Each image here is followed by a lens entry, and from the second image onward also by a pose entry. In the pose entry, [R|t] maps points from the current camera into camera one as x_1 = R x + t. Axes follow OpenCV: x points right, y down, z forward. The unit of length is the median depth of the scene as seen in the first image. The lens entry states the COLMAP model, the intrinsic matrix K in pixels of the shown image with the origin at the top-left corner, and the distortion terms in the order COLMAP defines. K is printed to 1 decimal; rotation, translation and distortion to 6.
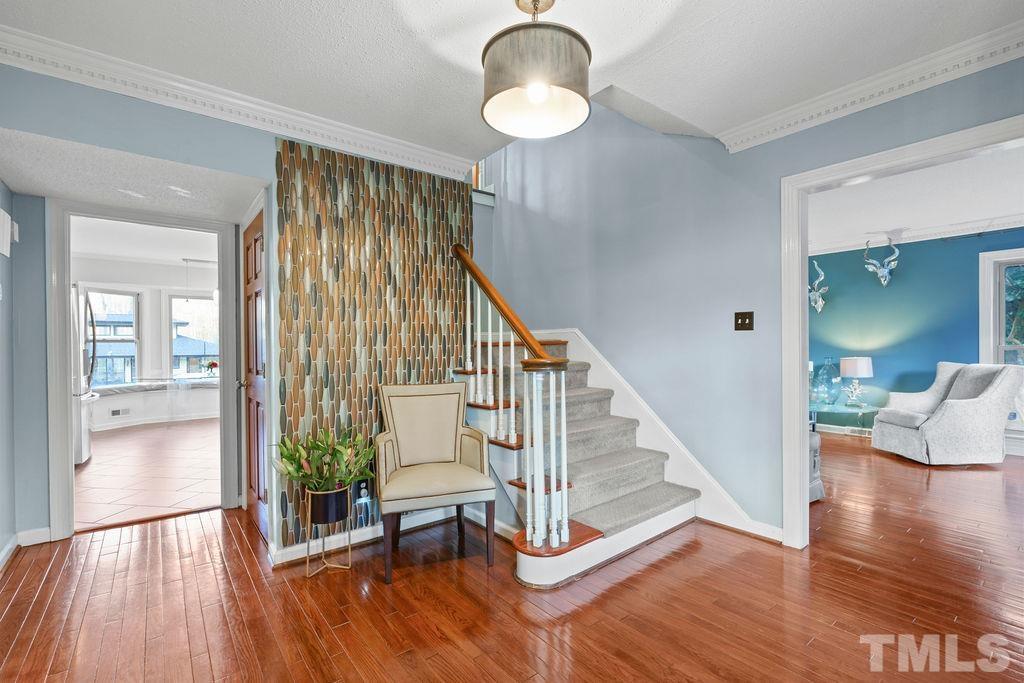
lens RADIAL K [[460.5, 0, 501.0], [0, 460.5, 347.9], [0, 0, 1]] dist [-0.010348, 0.001462]
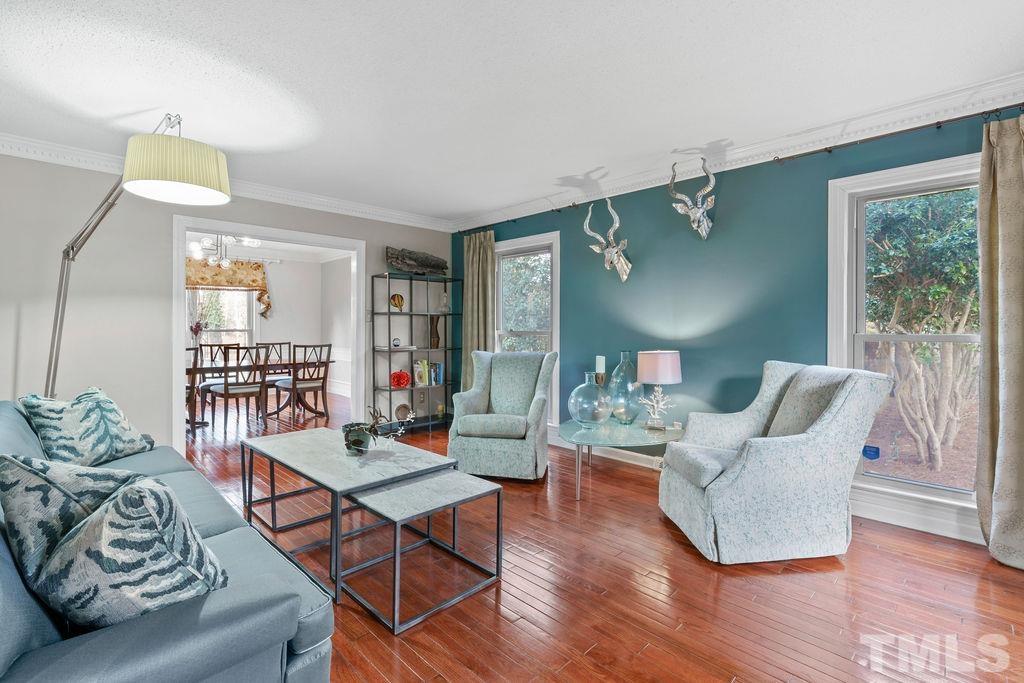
lens RADIAL K [[460.5, 0, 516.0], [0, 460.5, 330.9], [0, 0, 1]] dist [-0.010348, 0.001462]
pose [[0.992137, 0.012004, 0.124578, 0.537188], [-0.011903, 0.999928, -0.001553, -0.003800], [-0.124587, 0.000058, 0.992209, 0.428501]]
